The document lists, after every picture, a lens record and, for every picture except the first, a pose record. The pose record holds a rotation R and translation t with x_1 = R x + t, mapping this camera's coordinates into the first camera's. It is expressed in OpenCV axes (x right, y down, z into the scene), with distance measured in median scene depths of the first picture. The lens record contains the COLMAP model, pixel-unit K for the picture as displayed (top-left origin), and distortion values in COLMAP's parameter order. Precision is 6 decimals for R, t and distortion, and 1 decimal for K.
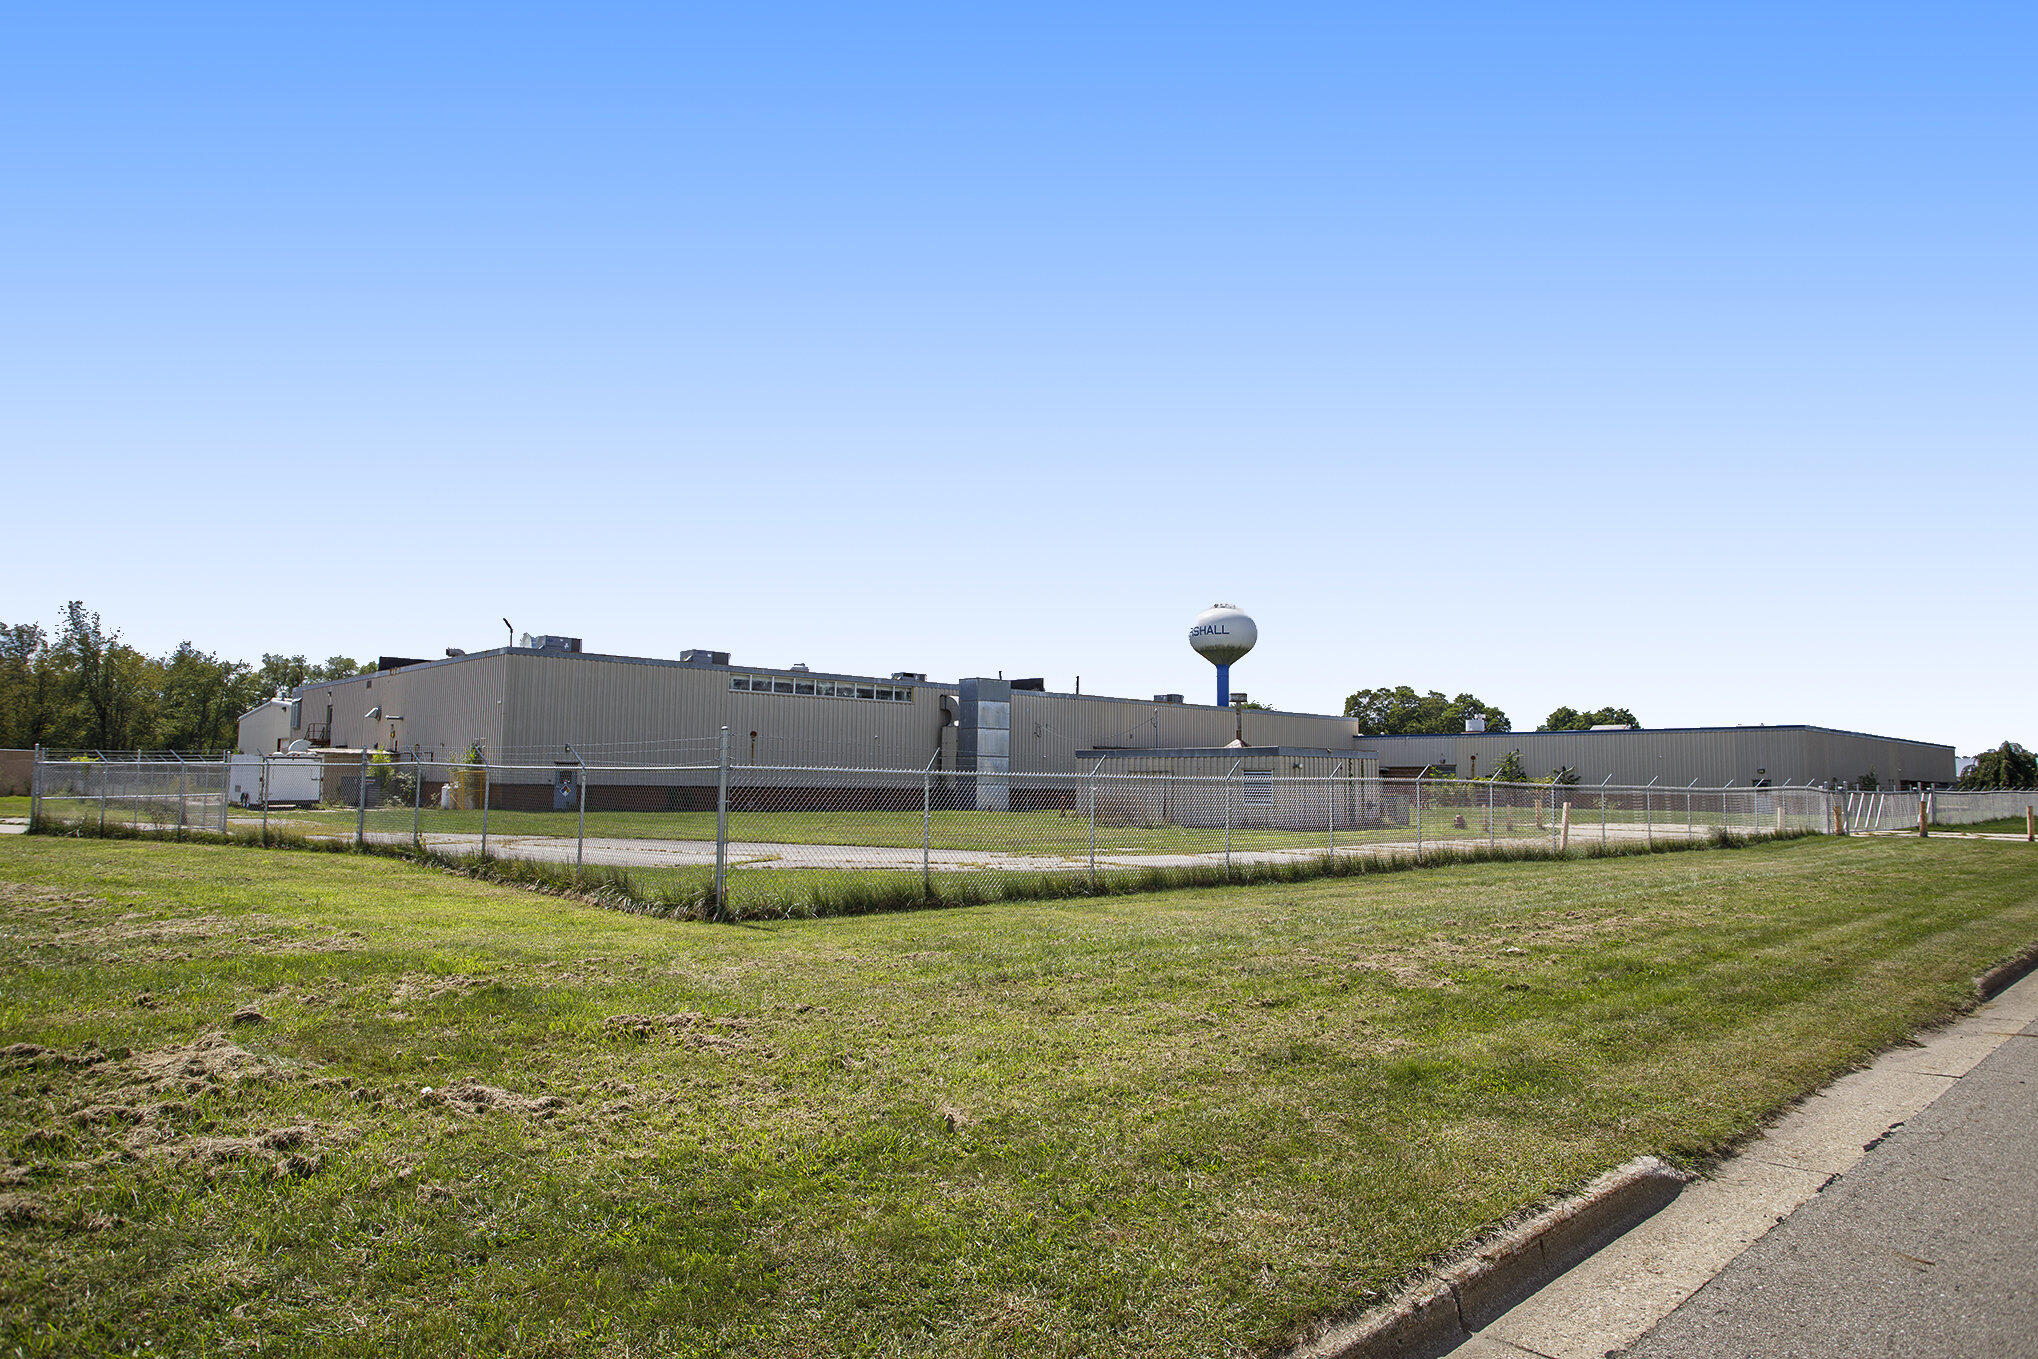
lens RADIAL K [[1305.5, 0, 1019.0], [0, 1305.5, 679.5], [0, 0, 1]] dist [-0.000382, -0.000034]
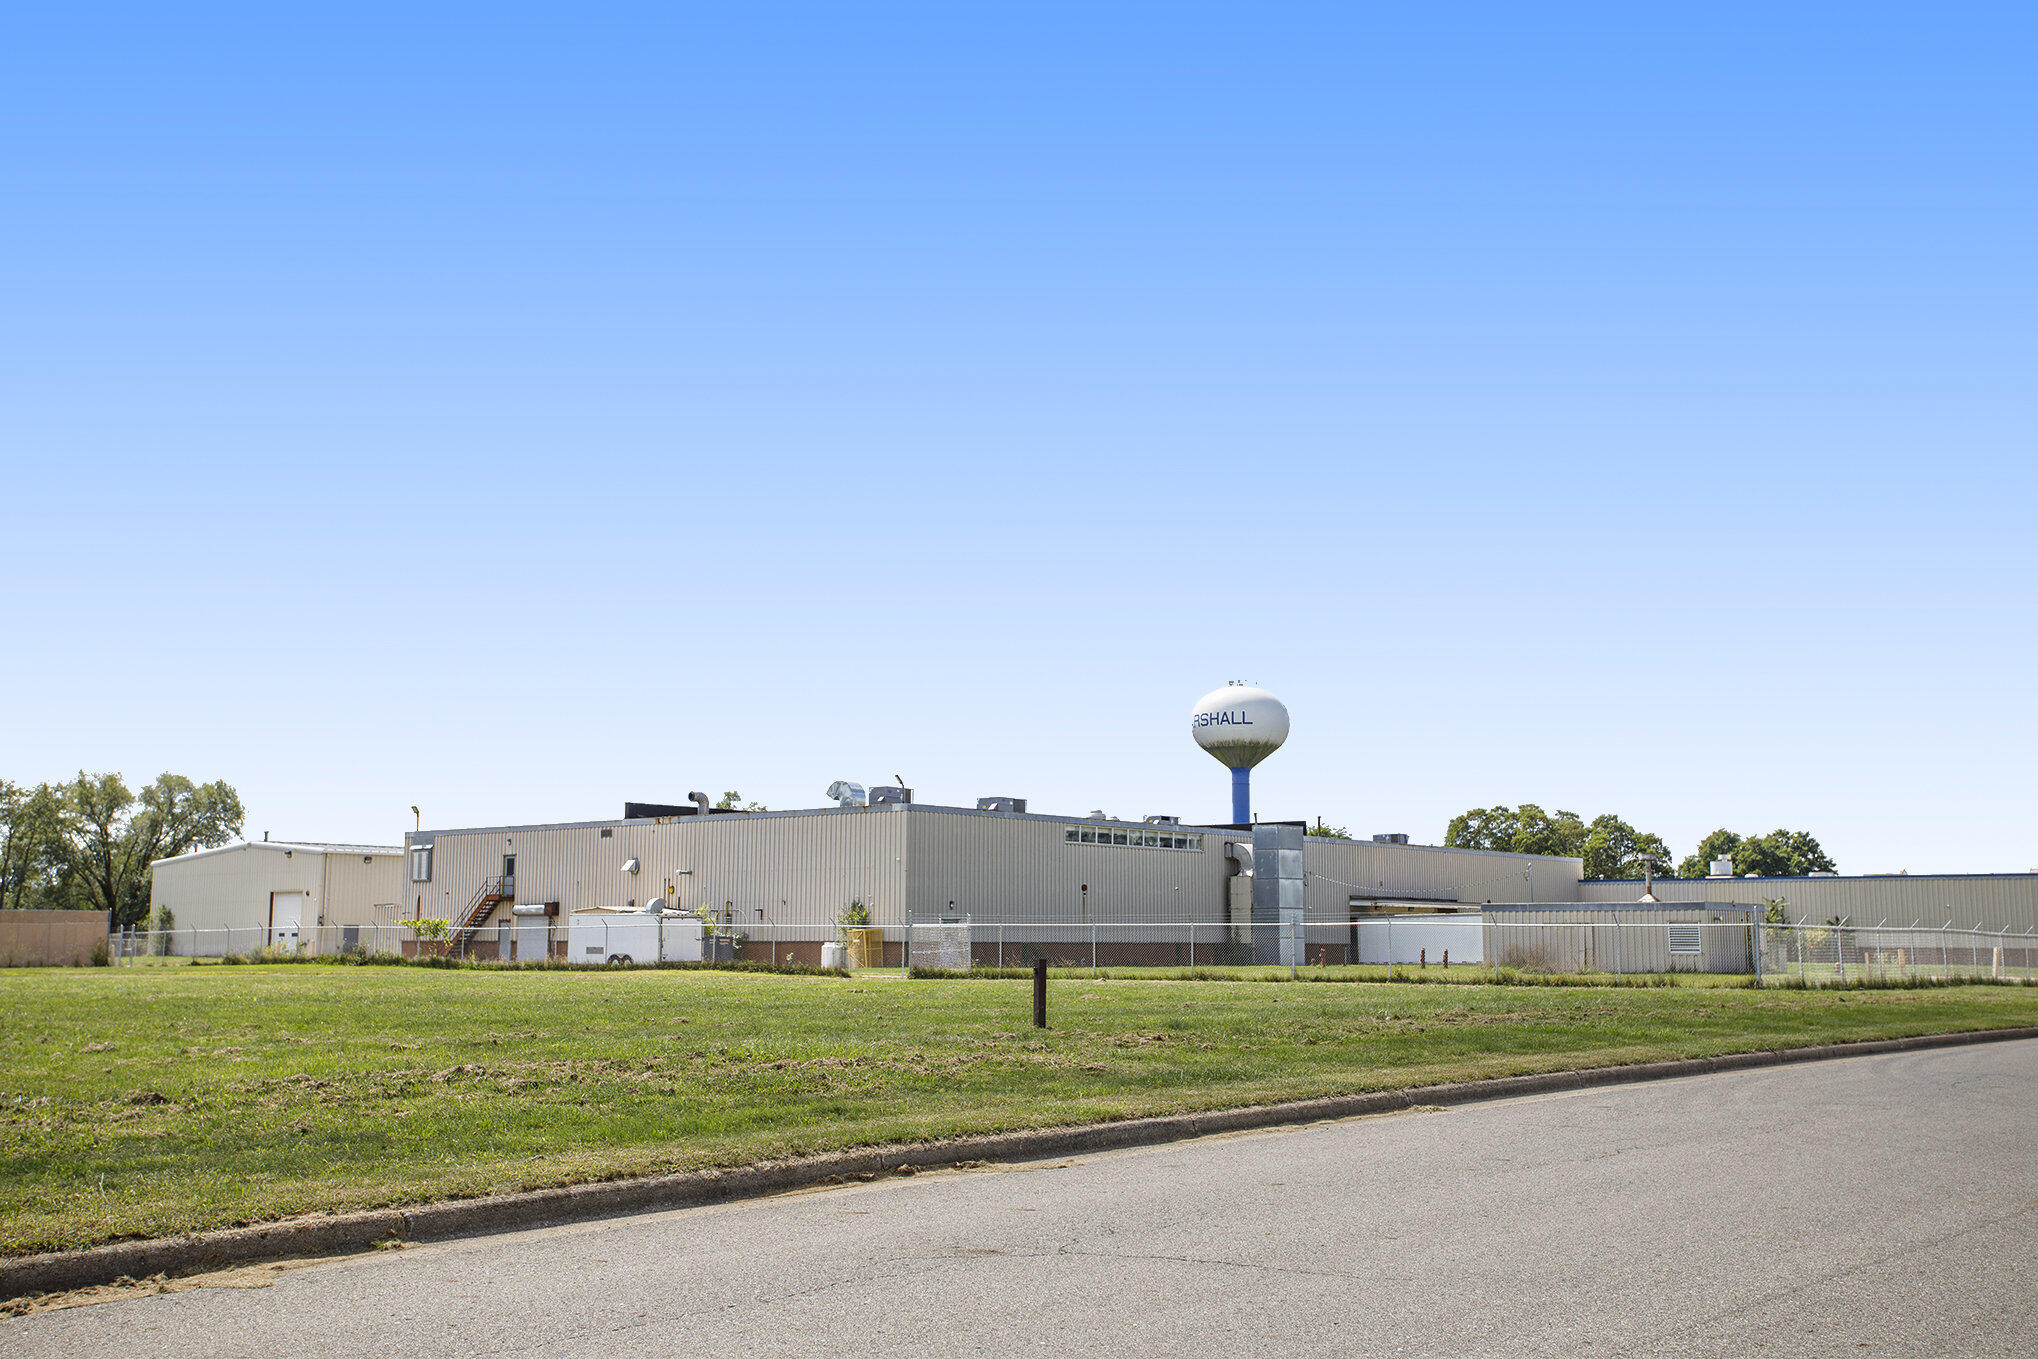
lens RADIAL K [[2151.3, 0, 1019.0], [0, 2151.3, 679.5], [0, 0, 1]] dist [0.059601, 0.005173]
pose [[0.993411, 0.005868, 0.114456, -0.301409], [-0.001010, 0.999098, -0.042457, -0.030624], [-0.114602, 0.042061, 0.992521, -0.413567]]
